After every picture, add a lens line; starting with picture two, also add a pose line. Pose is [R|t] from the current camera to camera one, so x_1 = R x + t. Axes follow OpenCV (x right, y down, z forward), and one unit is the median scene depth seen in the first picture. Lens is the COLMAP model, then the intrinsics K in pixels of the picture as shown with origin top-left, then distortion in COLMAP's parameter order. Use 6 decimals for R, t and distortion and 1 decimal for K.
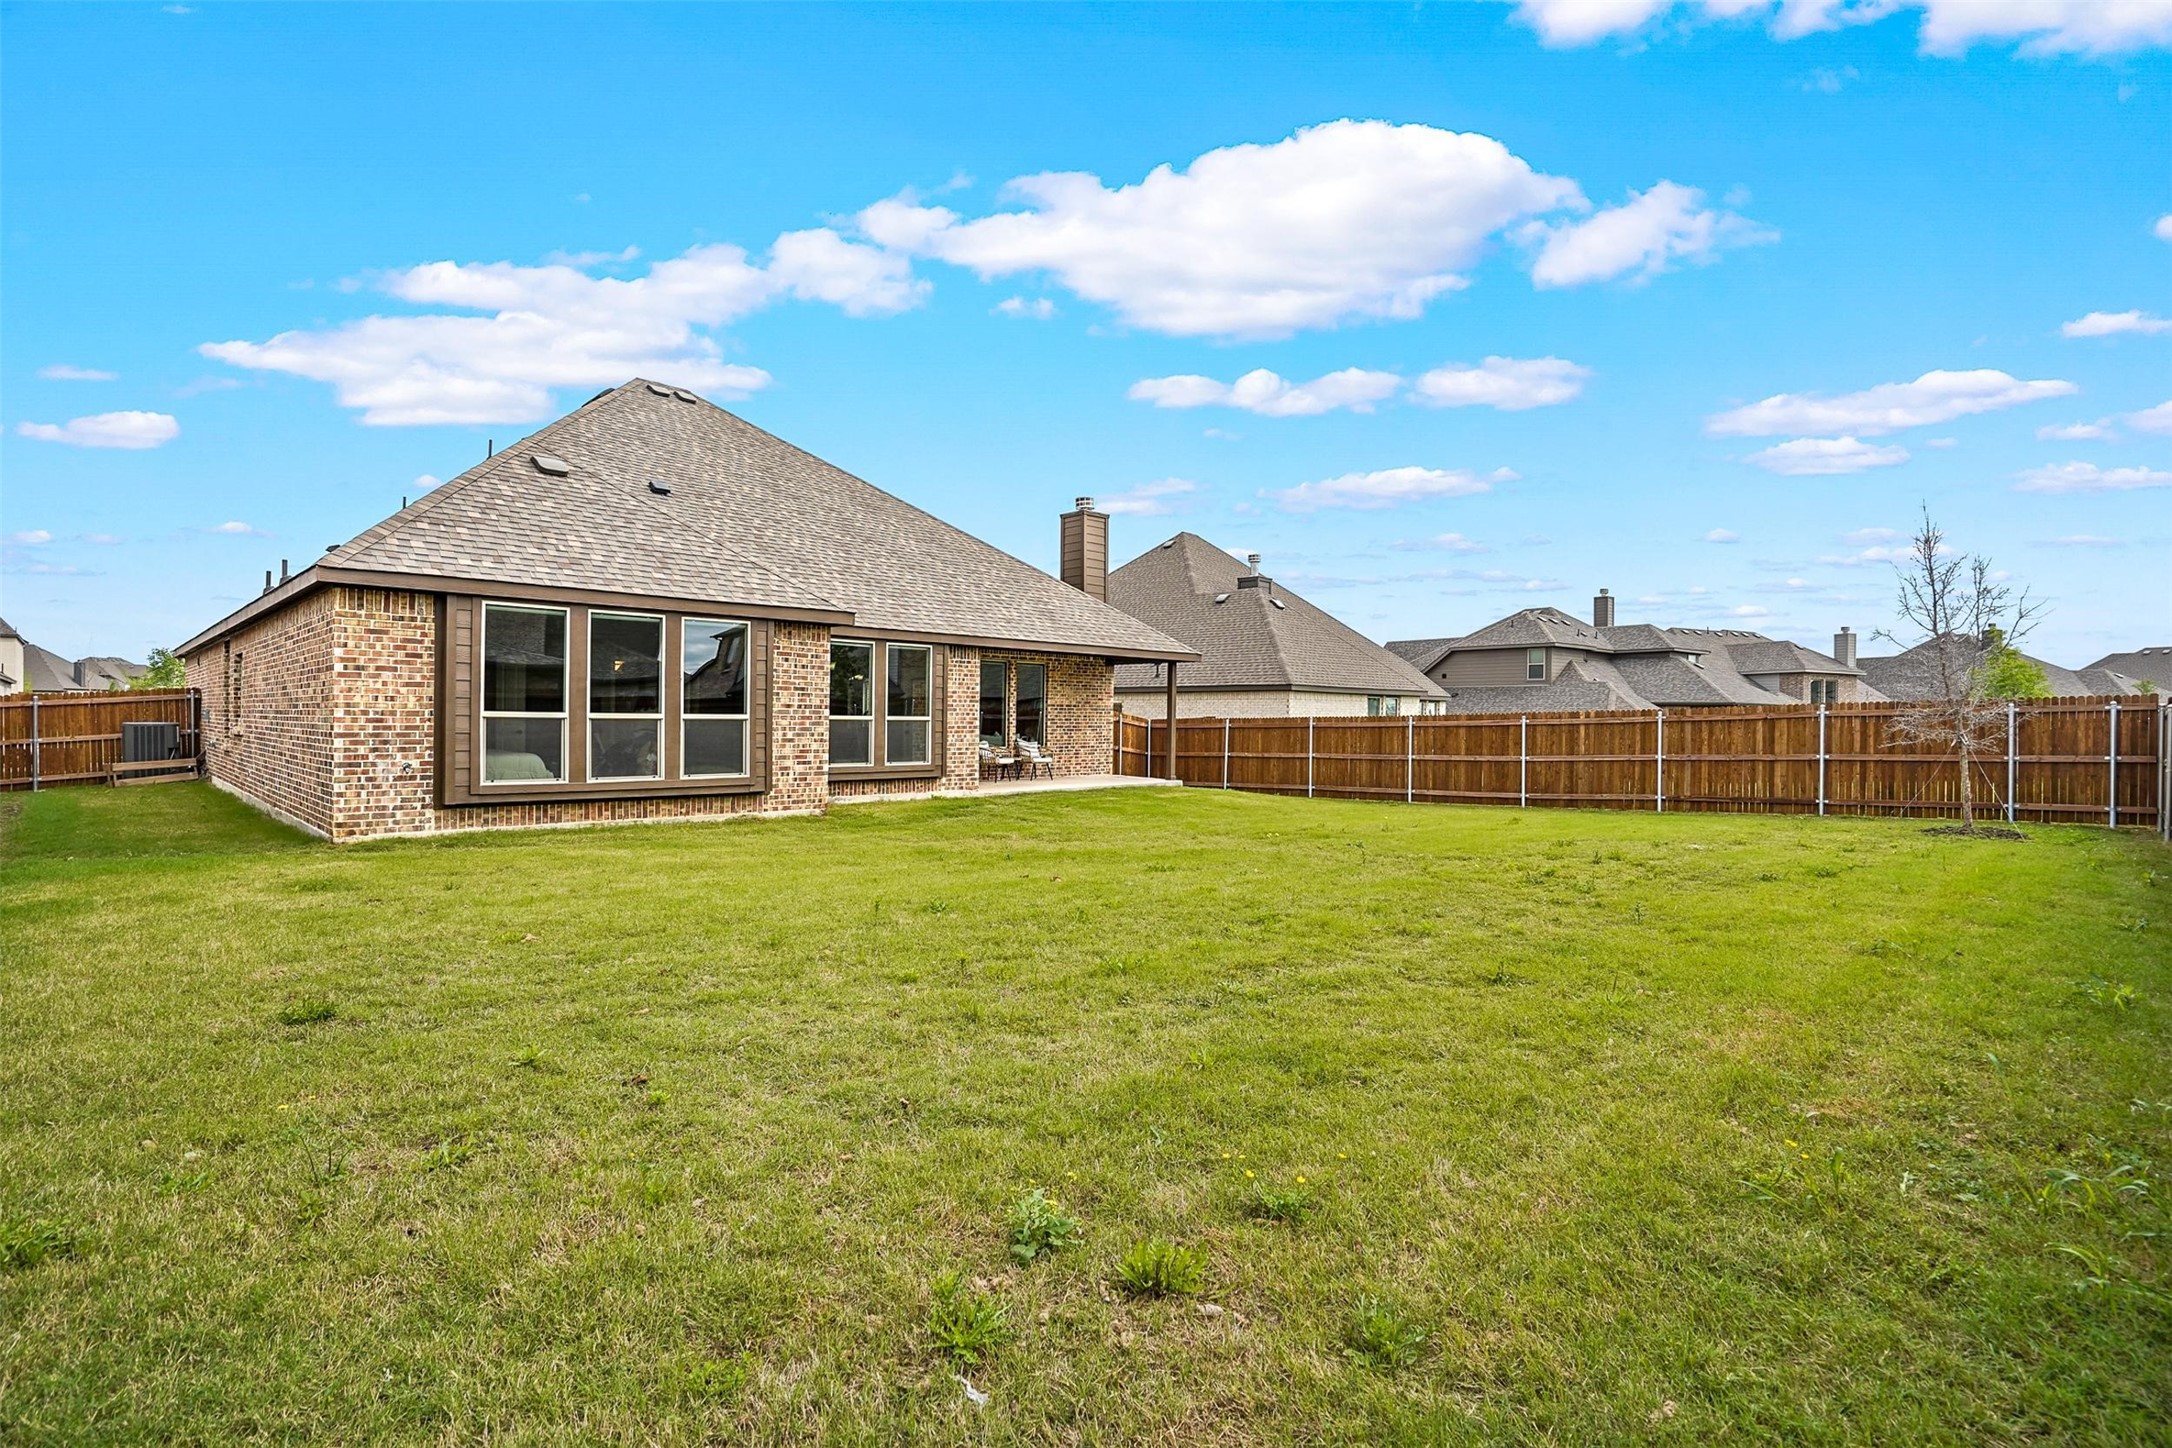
lens RADIAL K [[1024.9, 0, 1080.3], [0, 1024.9, 727.4], [0, 0, 1]] dist [-0.050255, 0.017515]
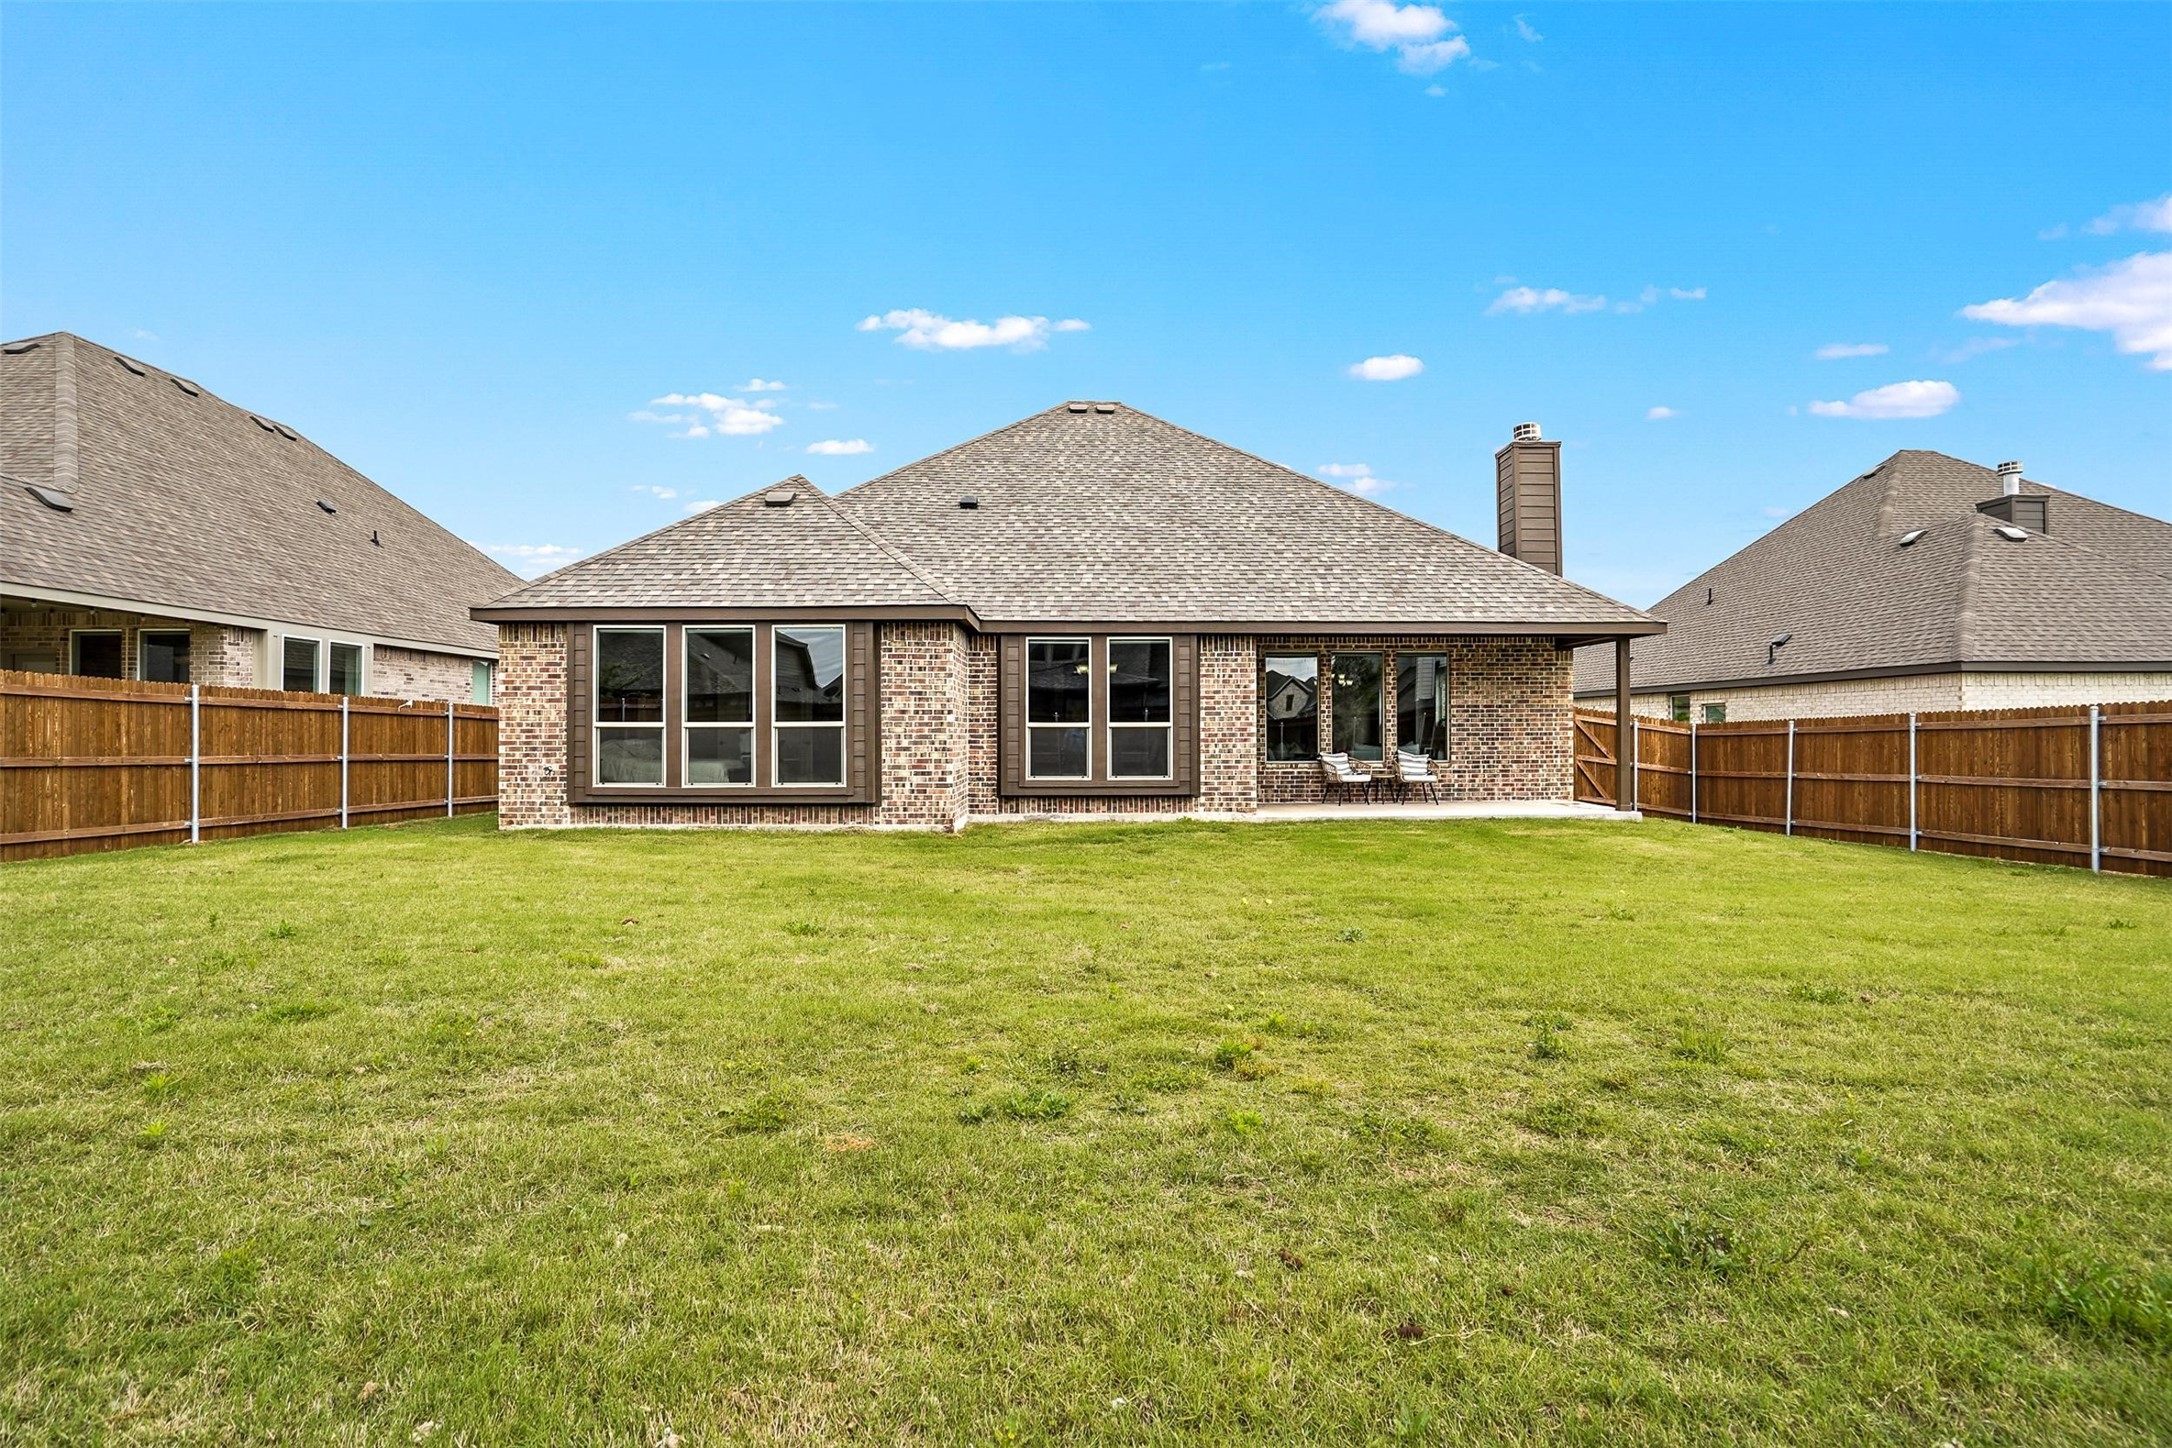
lens RADIAL K [[1024.9, 0, 1084.2], [0, 1024.9, 729.7], [0, 0, 1]] dist [-0.050255, 0.017515]
pose [[0.722113, -0.017255, -0.691560, 0.499593], [0.005074, 0.999794, -0.019647, 0.015068], [0.691756, 0.010679, 0.722052, 0.460845]]
